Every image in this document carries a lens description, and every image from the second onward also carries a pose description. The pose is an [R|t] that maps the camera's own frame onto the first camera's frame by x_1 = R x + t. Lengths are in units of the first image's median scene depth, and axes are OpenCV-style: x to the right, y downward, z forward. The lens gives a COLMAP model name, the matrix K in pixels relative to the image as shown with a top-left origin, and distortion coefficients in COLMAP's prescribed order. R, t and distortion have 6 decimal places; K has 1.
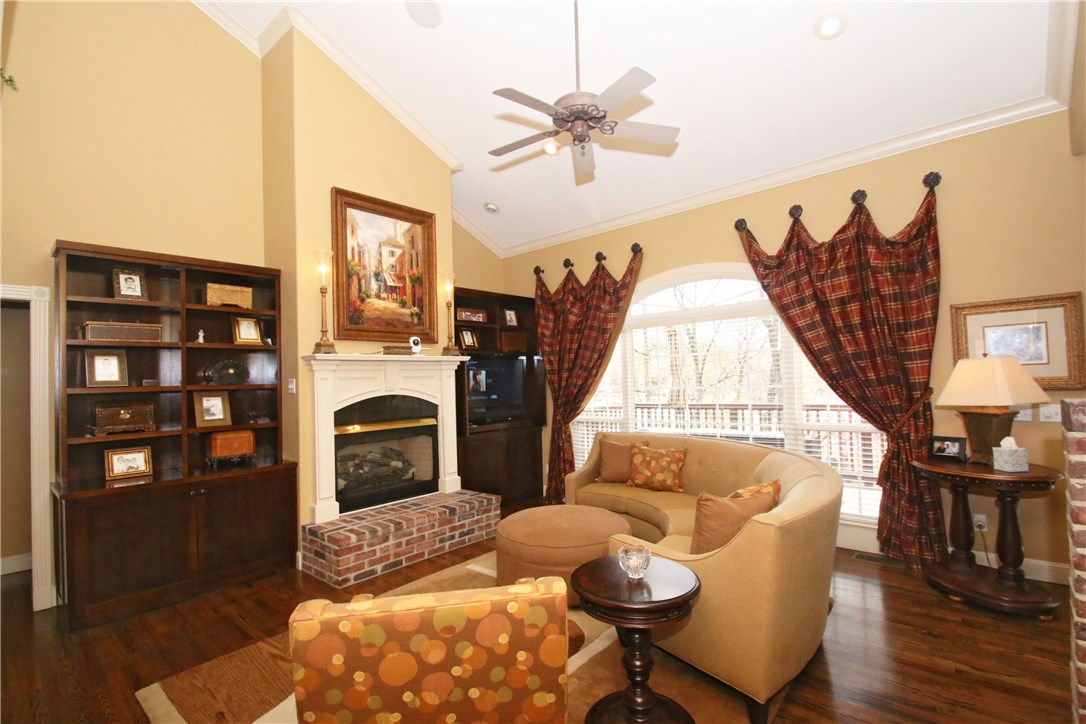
lens RADIAL K [[505.5, 0, 544.4], [0, 505.5, 362.1], [0, 0, 1]] dist [0.000384, -0.004722]
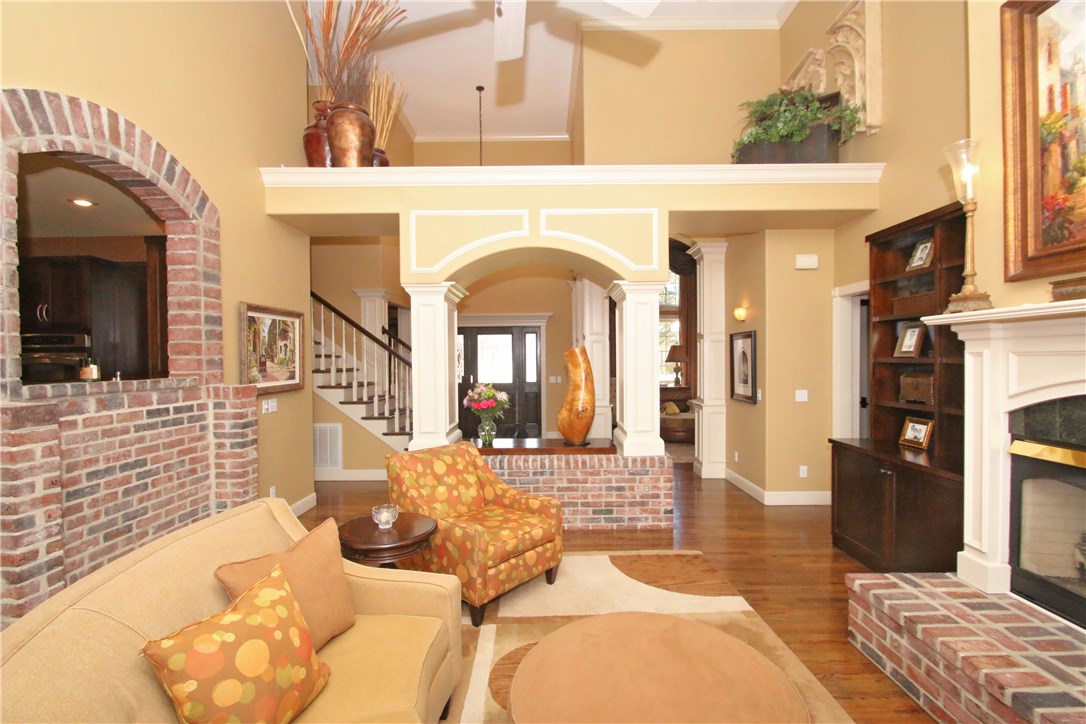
lens RADIAL K [[505.5, 0, 548.3], [0, 505.5, 361.4], [0, 0, 1]] dist [0.000384, -0.004722]
pose [[-0.743198, 0.039998, -0.667874, 0.313678], [0.054840, 0.998494, -0.001227, 0.013574], [0.666820, -0.037539, -0.744273, 0.997522]]
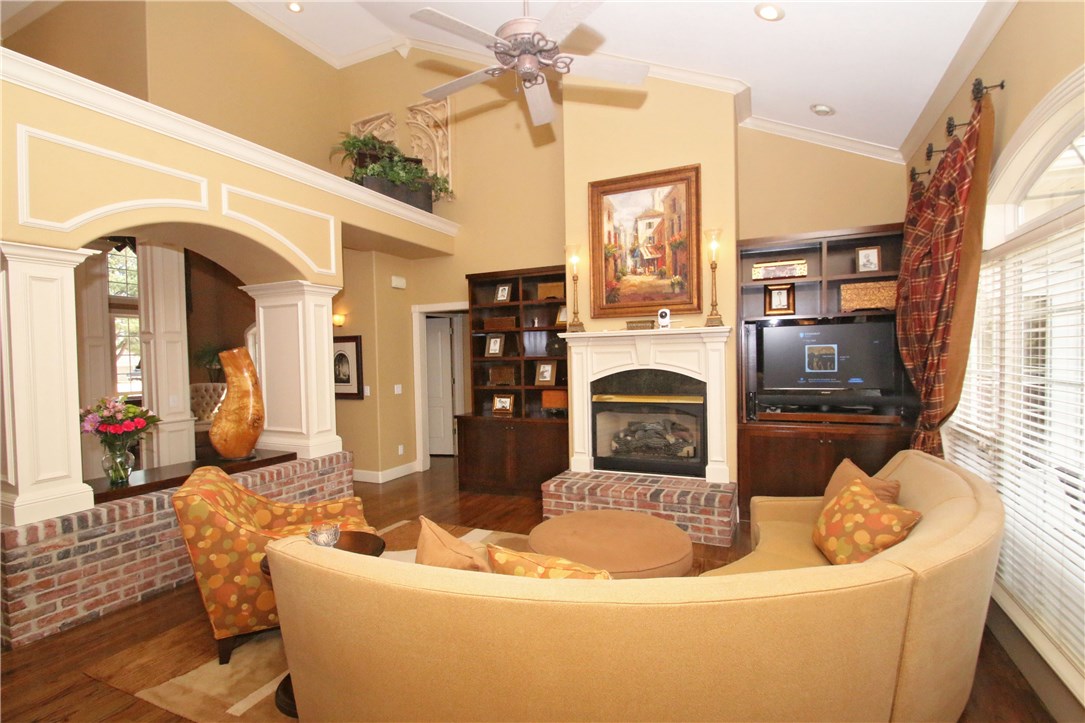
lens RADIAL K [[505.0, 0, 547.7], [0, 505.0, 362.7], [0, 0, 1]] dist [0.000384, -0.004722]
pose [[0.299144, 0.039018, -0.953410, 0.605420], [0.046262, 0.997396, 0.055334, -0.012203], [0.953086, -0.060659, 0.296560, 0.520986]]
